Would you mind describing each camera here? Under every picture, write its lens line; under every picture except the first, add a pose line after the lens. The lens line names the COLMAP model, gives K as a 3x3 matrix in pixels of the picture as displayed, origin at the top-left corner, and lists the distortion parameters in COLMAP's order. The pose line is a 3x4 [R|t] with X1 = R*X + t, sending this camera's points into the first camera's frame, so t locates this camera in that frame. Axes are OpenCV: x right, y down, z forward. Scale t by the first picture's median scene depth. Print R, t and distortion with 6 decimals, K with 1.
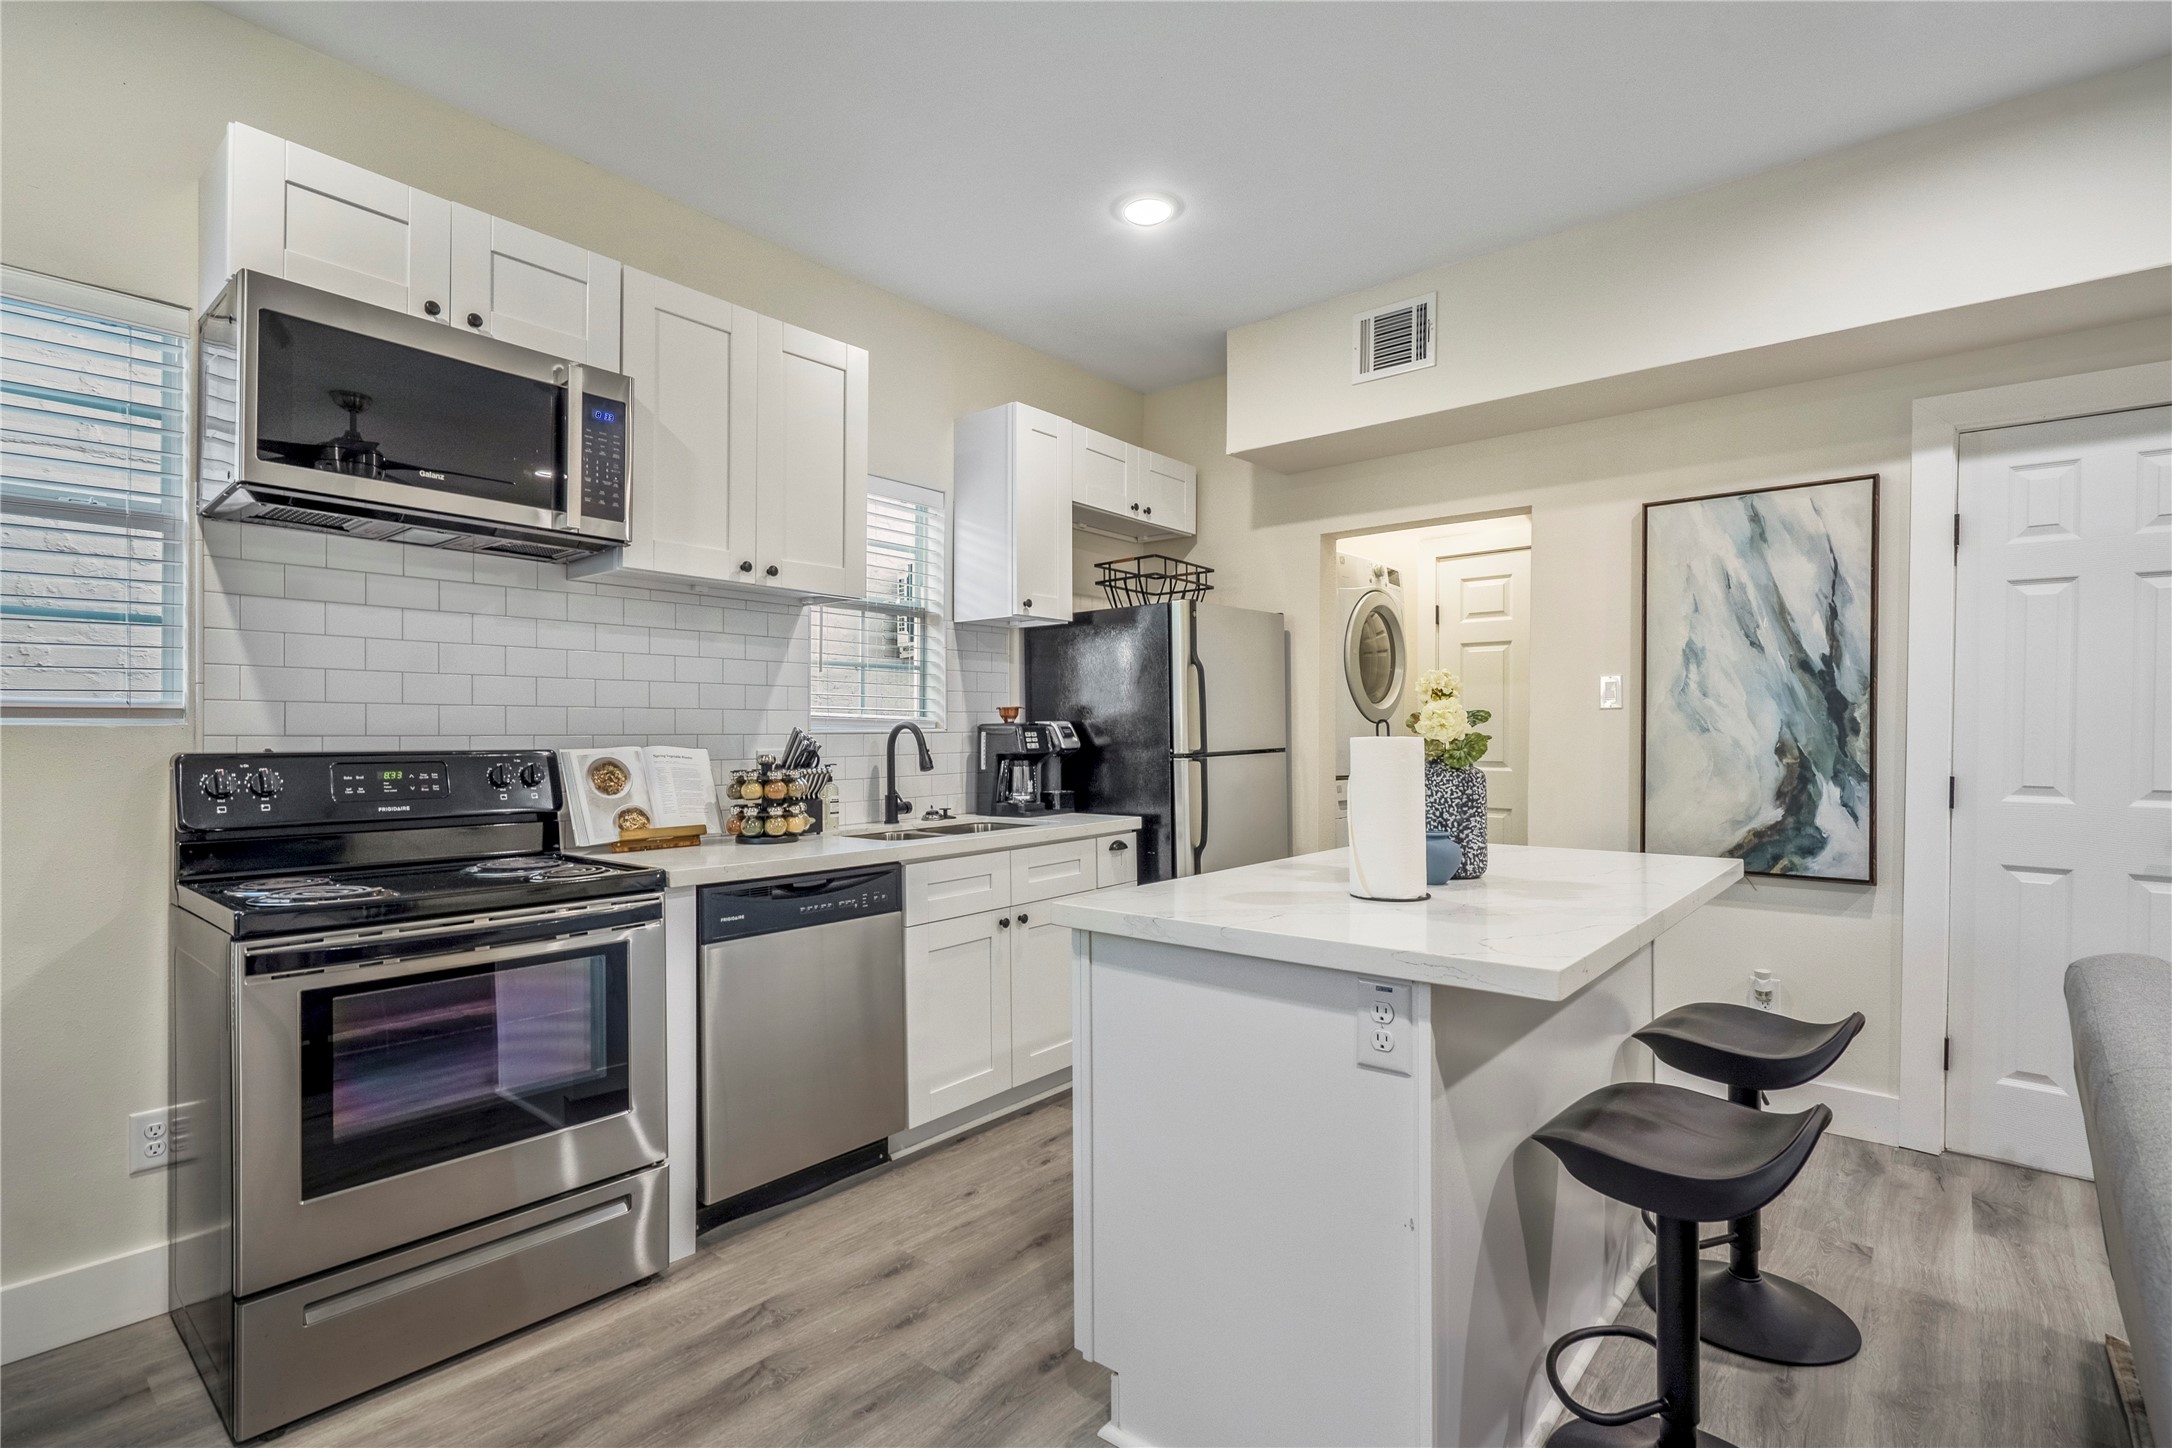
lens RADIAL K [[1036.2, 0, 1082.1], [0, 1036.2, 758.9], [0, 0, 1]] dist [-0.048378, 0.019188]
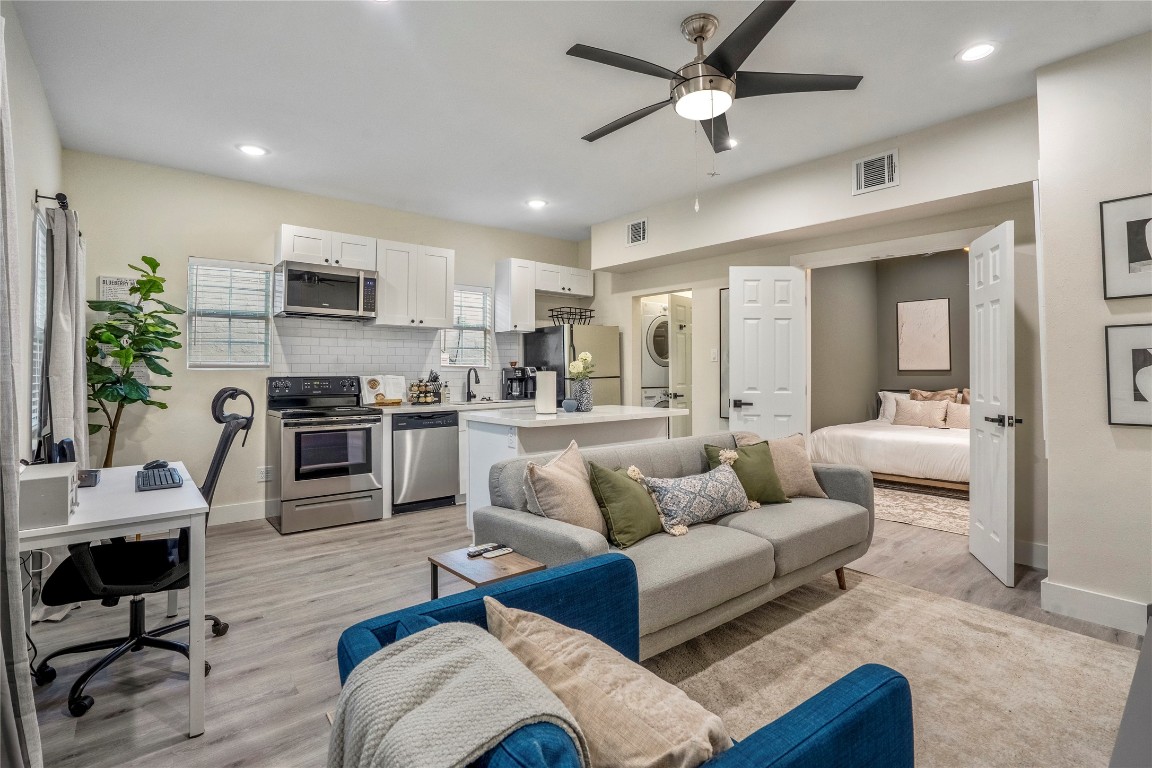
lens RADIAL K [[562.8, 0, 578.0], [0, 562.8, 375.8], [0, 0, 1]] dist [-0.109351, 0.000140]
pose [[0.985572, -0.001834, -0.169249, 0.479677], [-0.001145, 0.999846, -0.017506, 0.019666], [0.169255, 0.017448, 0.985418, -0.646036]]
